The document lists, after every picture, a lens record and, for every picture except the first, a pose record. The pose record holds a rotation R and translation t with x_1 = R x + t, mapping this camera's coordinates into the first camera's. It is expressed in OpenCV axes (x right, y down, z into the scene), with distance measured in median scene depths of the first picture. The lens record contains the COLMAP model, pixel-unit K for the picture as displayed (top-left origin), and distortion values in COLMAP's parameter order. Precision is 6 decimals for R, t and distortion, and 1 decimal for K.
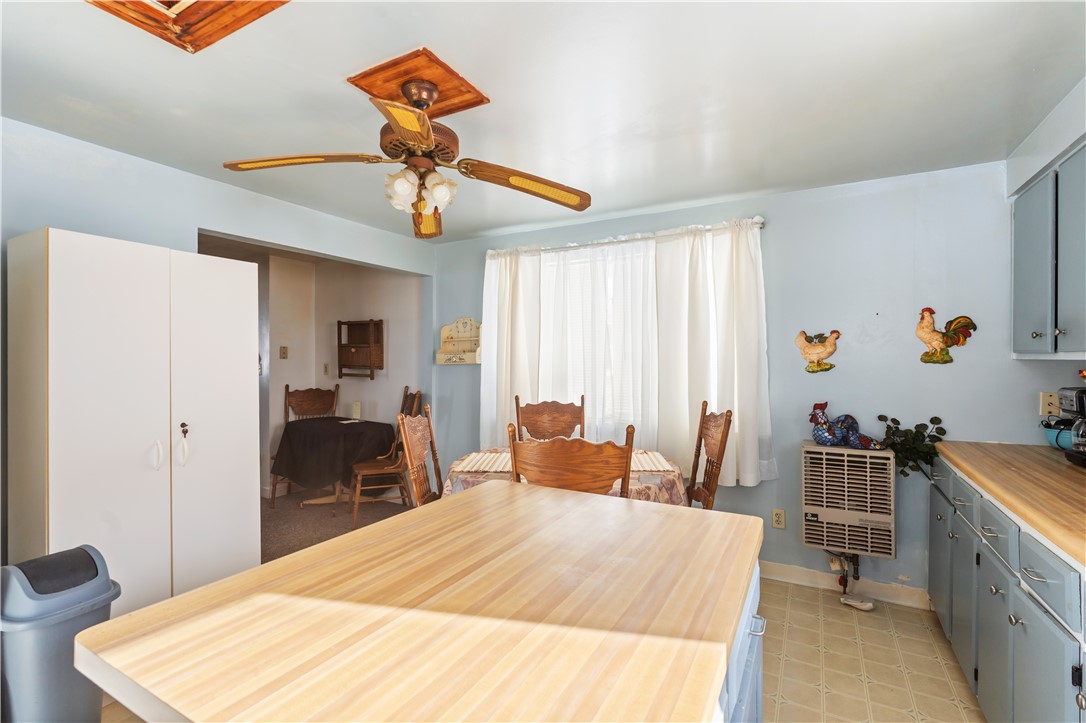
lens RADIAL K [[483.7, 0, 545.2], [0, 483.7, 362.1], [0, 0, 1]] dist [-0.001958, 0.000925]
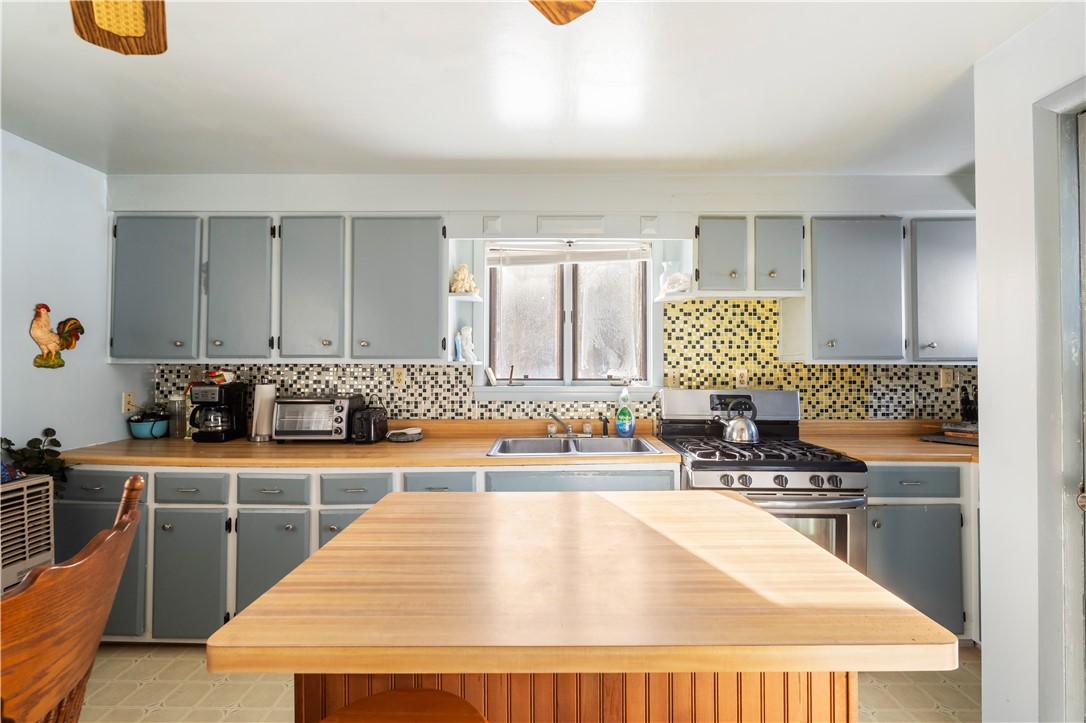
lens RADIAL K [[483.7, 0, 545.2], [0, 483.7, 362.8], [0, 0, 1]] dist [-0.001958, 0.000925]
pose [[-0.472654, 0.008307, 0.881209, -0.420332], [0.003491, 0.999965, -0.007554, 0.003453], [-0.881241, -0.000494, -0.472666, 0.641061]]
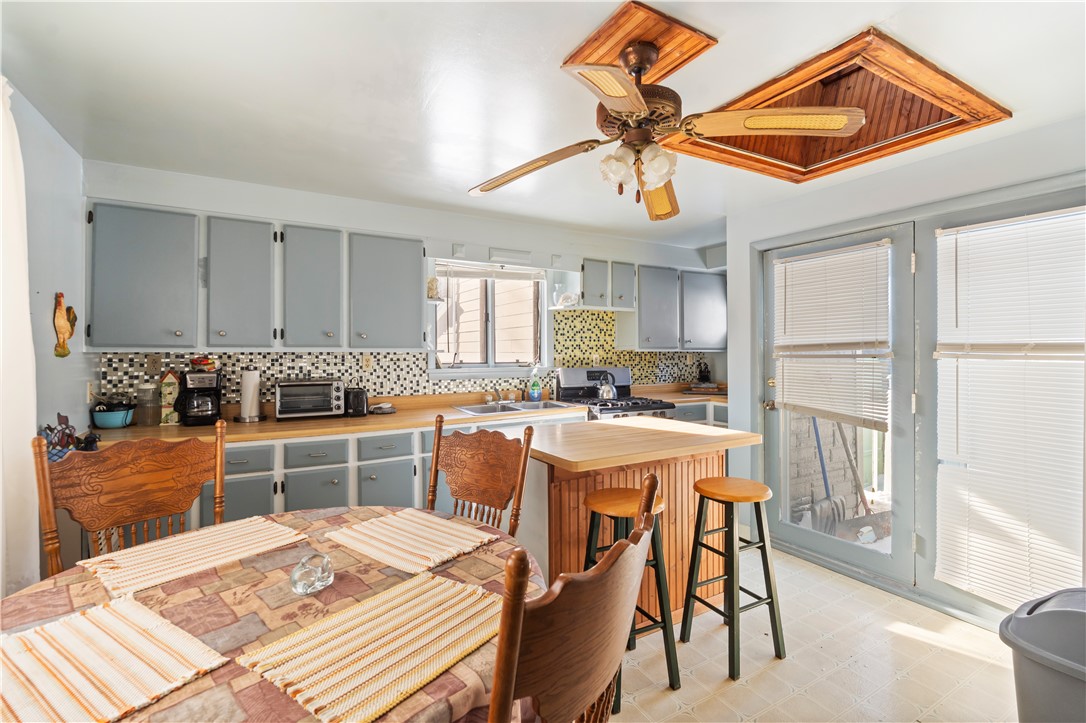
lens RADIAL K [[483.7, 0, 545.8], [0, 483.7, 351.7], [0, 0, 1]] dist [-0.001958, 0.000925]
pose [[-0.850090, 0.007053, 0.526590, -0.420634], [0.007574, 0.999971, -0.001166, 0.001196], [-0.526583, 0.002997, -0.850119, 1.326267]]
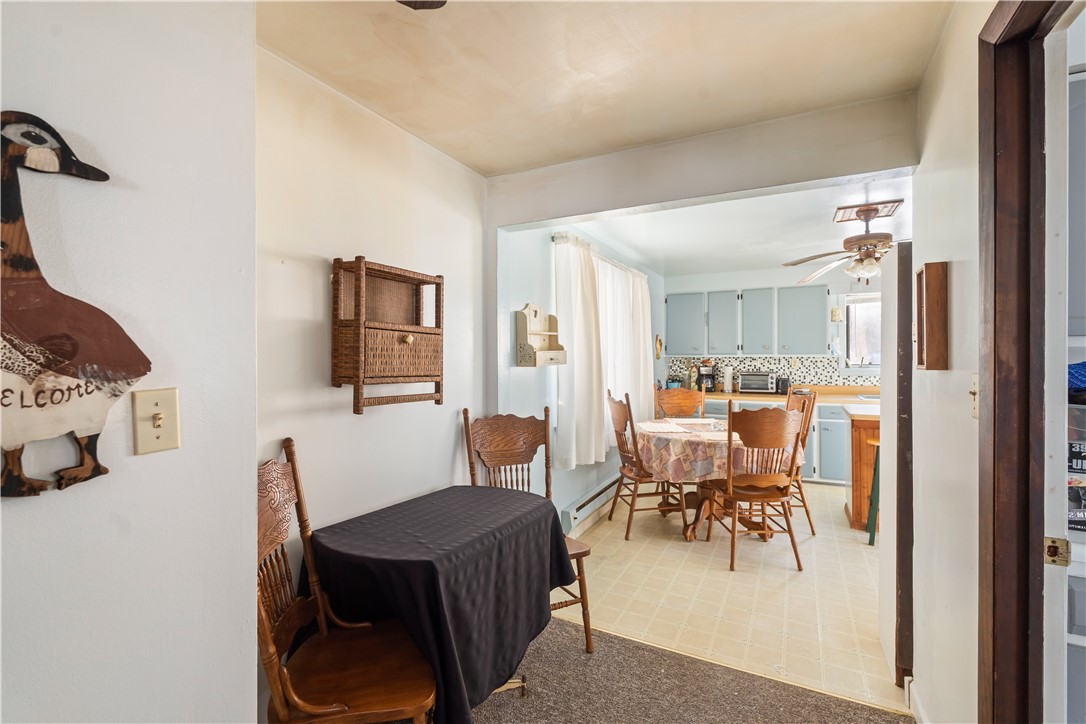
lens RADIAL K [[483.7, 0, 544.4], [0, 483.7, 356.8], [0, 0, 1]] dist [-0.001958, 0.000925]
pose [[-0.011456, 0.005897, 0.999917, -1.507080], [0.007277, 0.999957, -0.005814, 0.001800], [-0.999908, 0.007210, -0.011499, 1.611439]]
